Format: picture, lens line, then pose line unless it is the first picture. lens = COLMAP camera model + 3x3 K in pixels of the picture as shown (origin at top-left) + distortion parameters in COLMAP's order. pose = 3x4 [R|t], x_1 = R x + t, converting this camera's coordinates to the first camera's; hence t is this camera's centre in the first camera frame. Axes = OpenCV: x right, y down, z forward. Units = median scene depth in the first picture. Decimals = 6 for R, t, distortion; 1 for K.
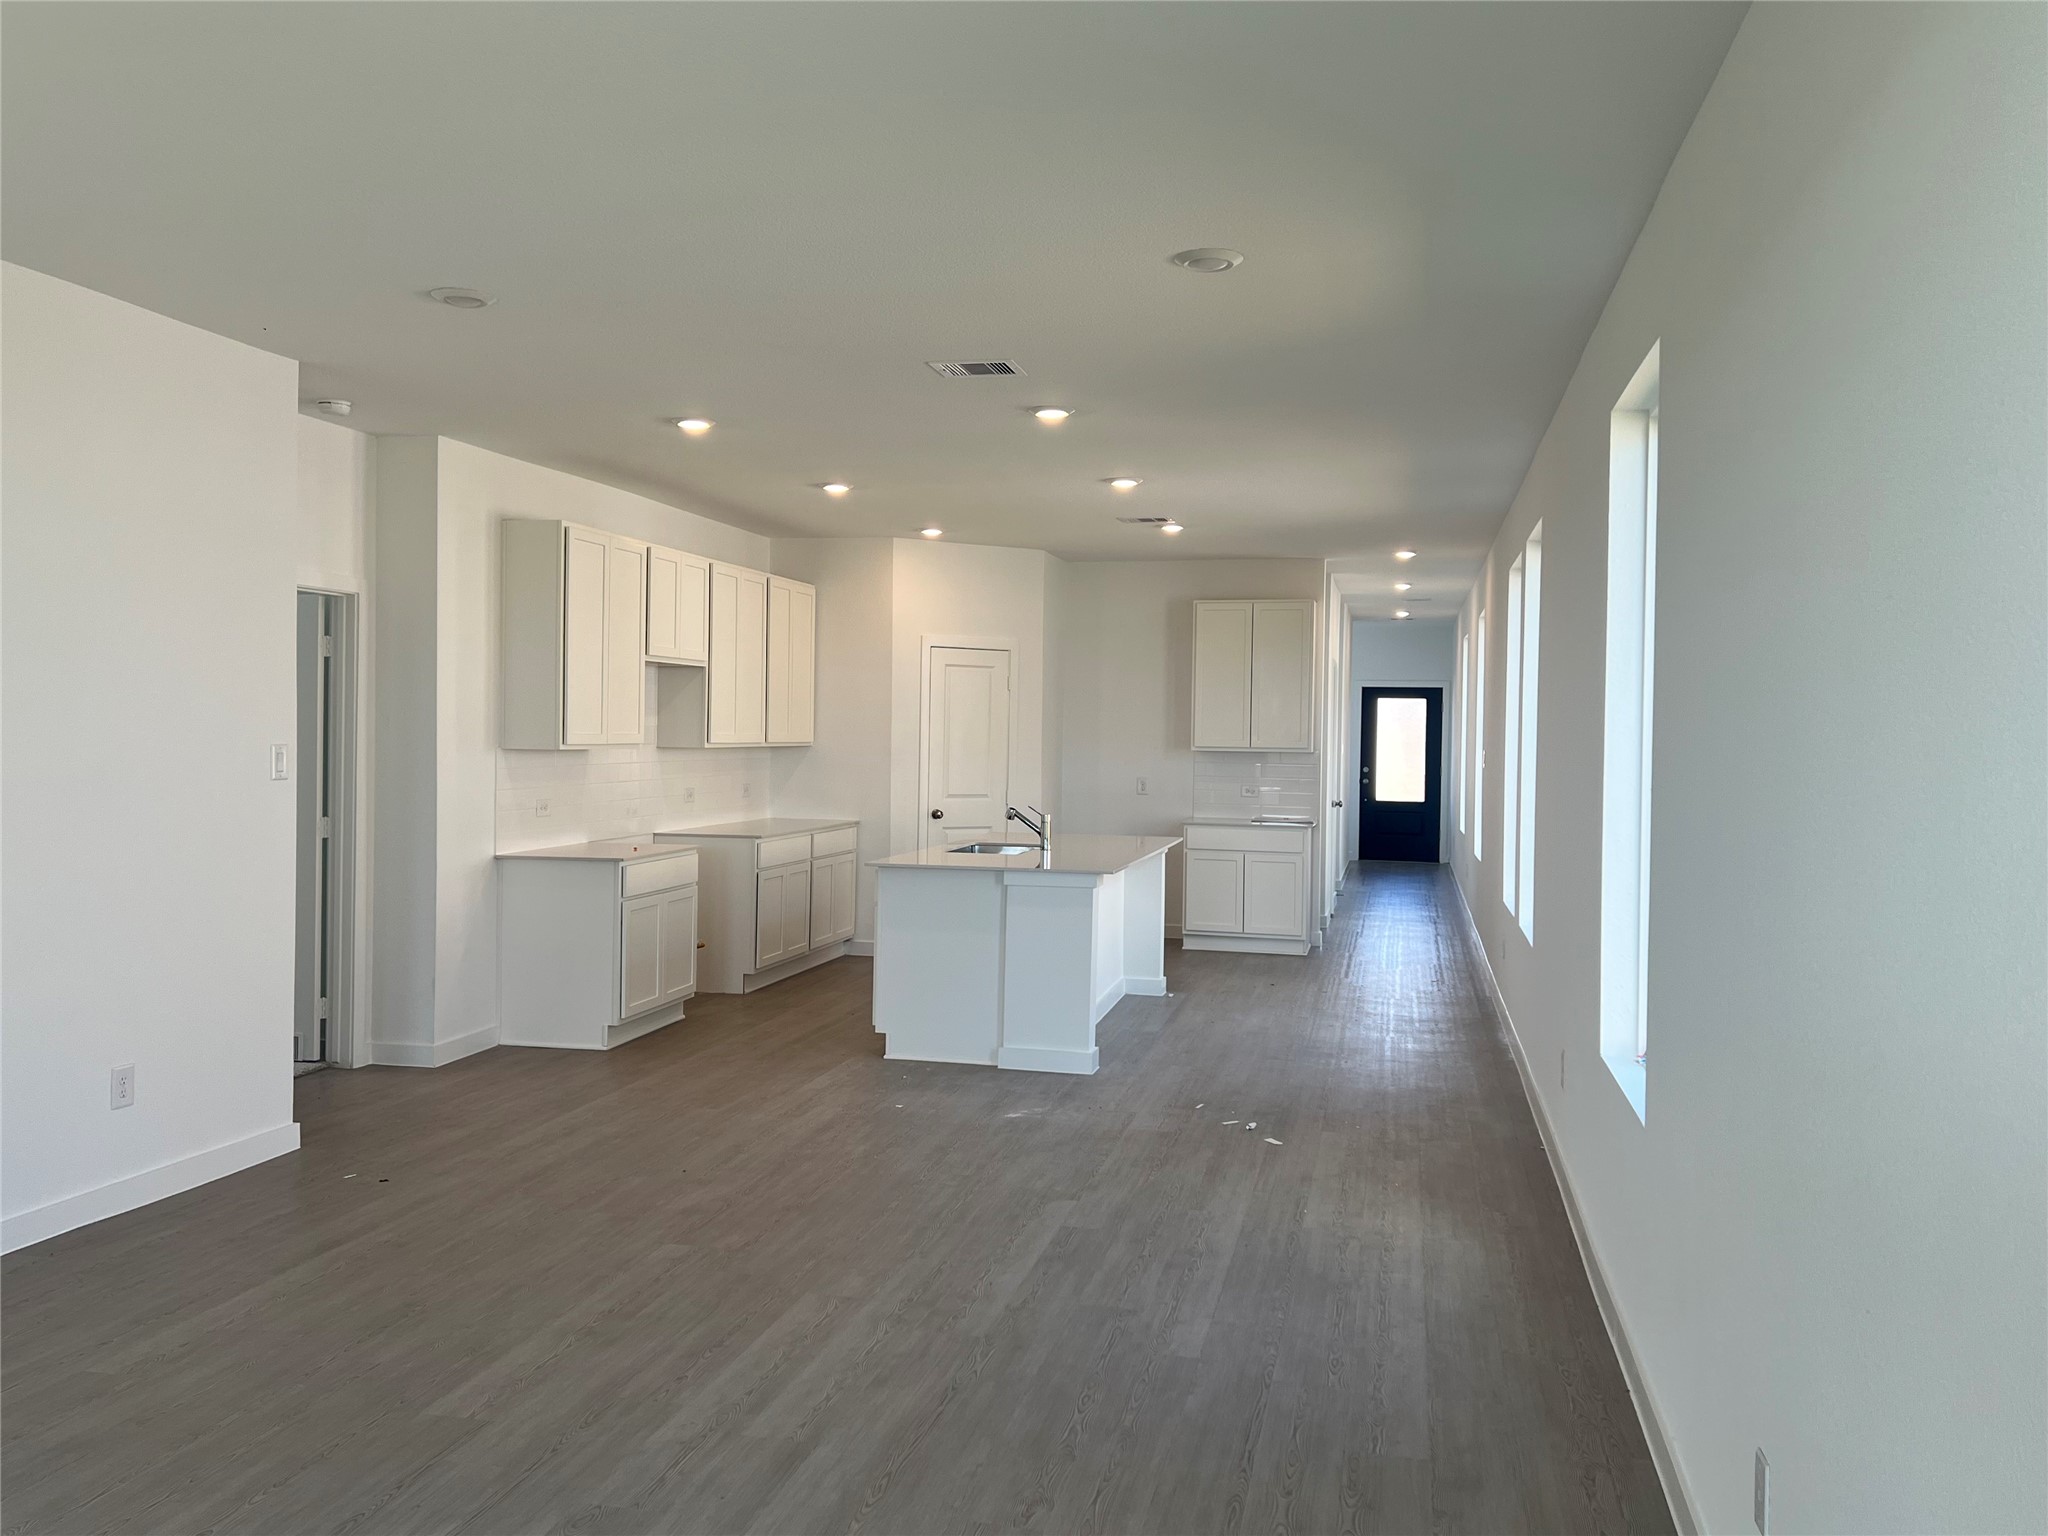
lens RADIAL K [[1637.4, 0, 1026.8], [0, 1637.4, 716.8], [0, 0, 1]] dist [0.237211, -0.000353]
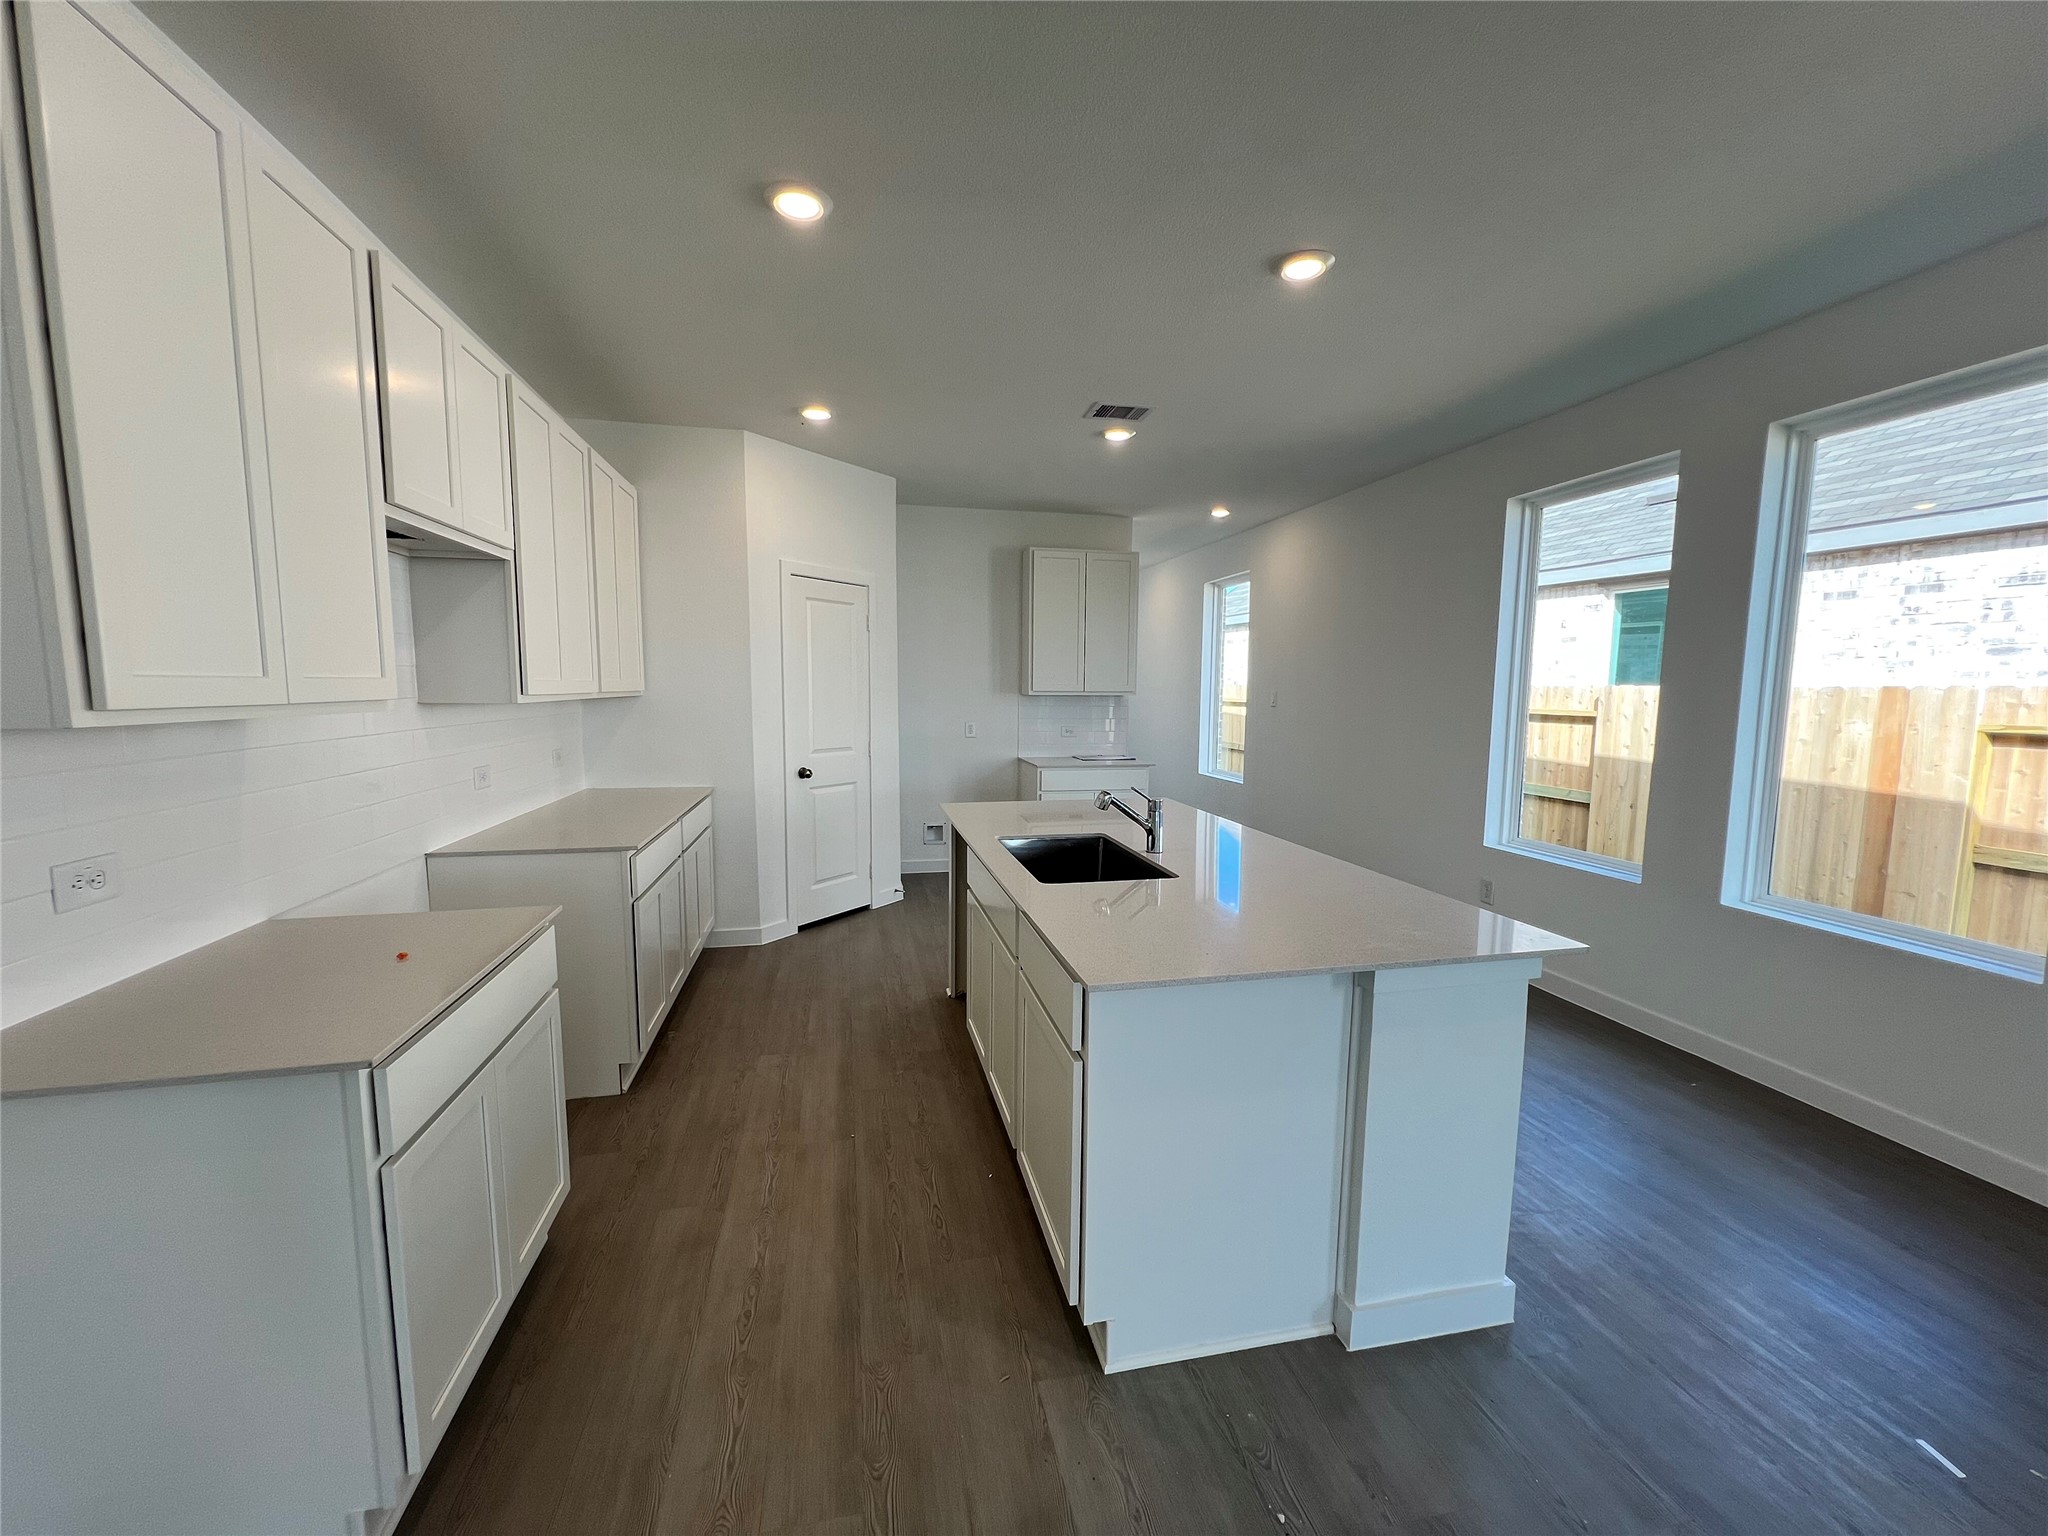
lens RADIAL K [[819.7, 0, 1022.4], [0, 819.7, 773.1], [0, 0, 1]] dist [-0.002921, -0.000509]
pose [[0.902406, -0.054257, 0.427456, -0.152764], [0.002577, 0.992702, 0.120563, 0.008419], [-0.430878, -0.107695, 0.895961, 0.636334]]
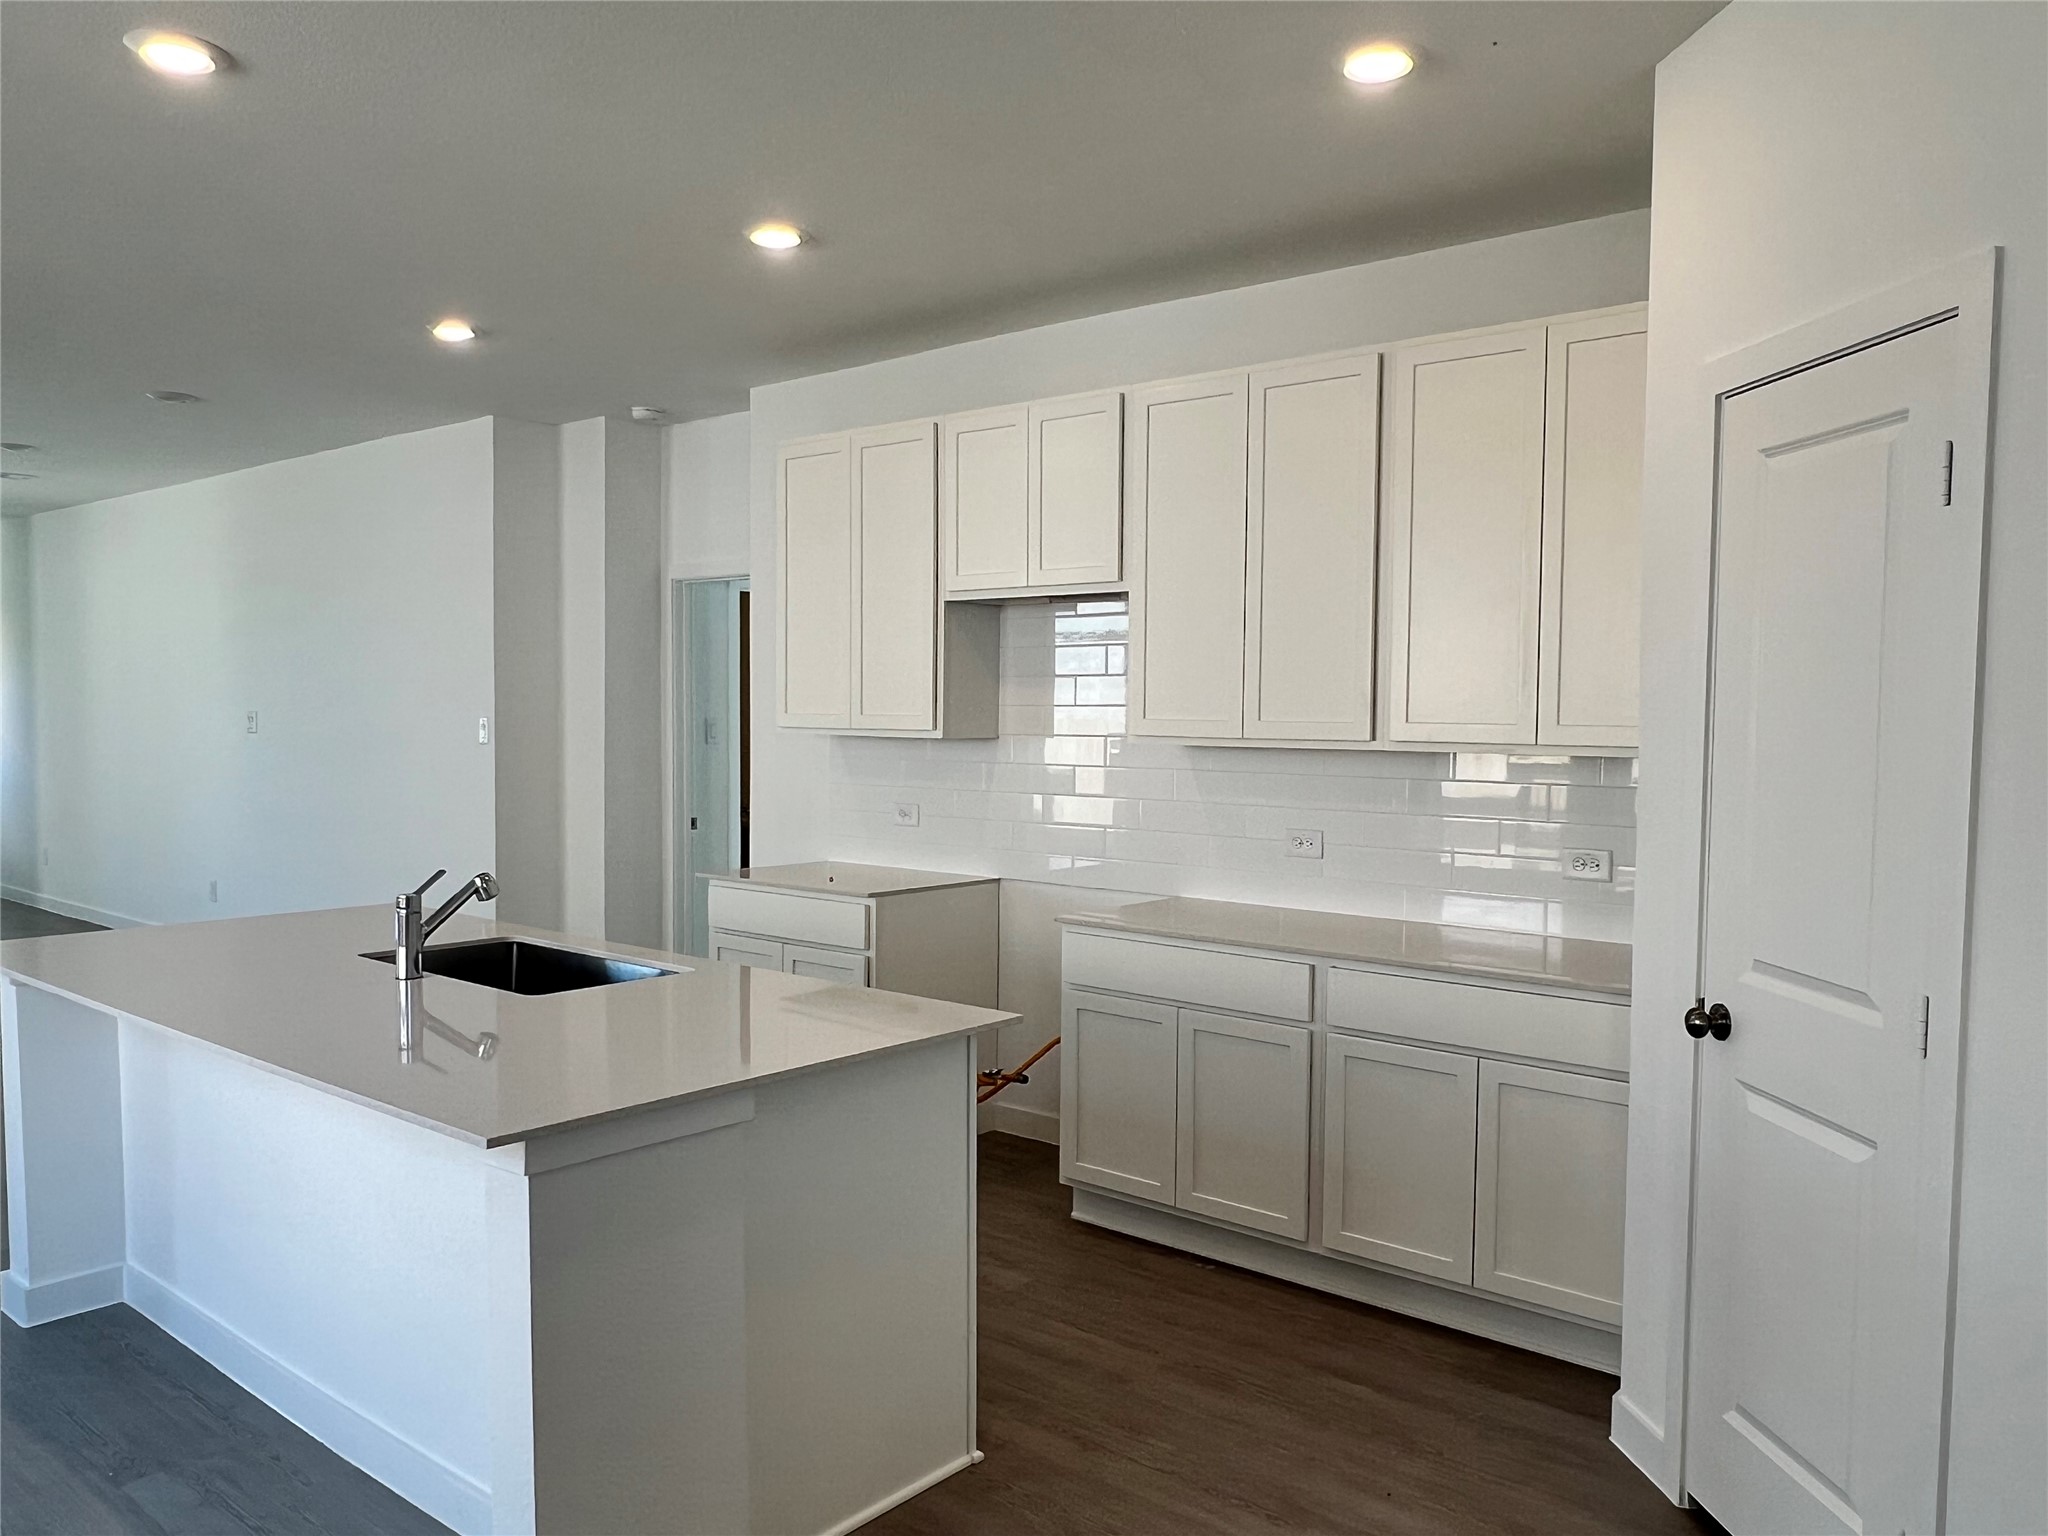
lens RADIAL K [[1515.7, 0, 1012.5], [0, 1515.7, 793.1], [0, 0, 1]] dist [-0.005194, 0.003121]
pose [[-0.456350, 0.029663, -0.889306, 0.244858], [-0.008846, 0.999244, 0.037869, 0.015166], [0.889756, 0.025148, -0.455742, 1.139590]]
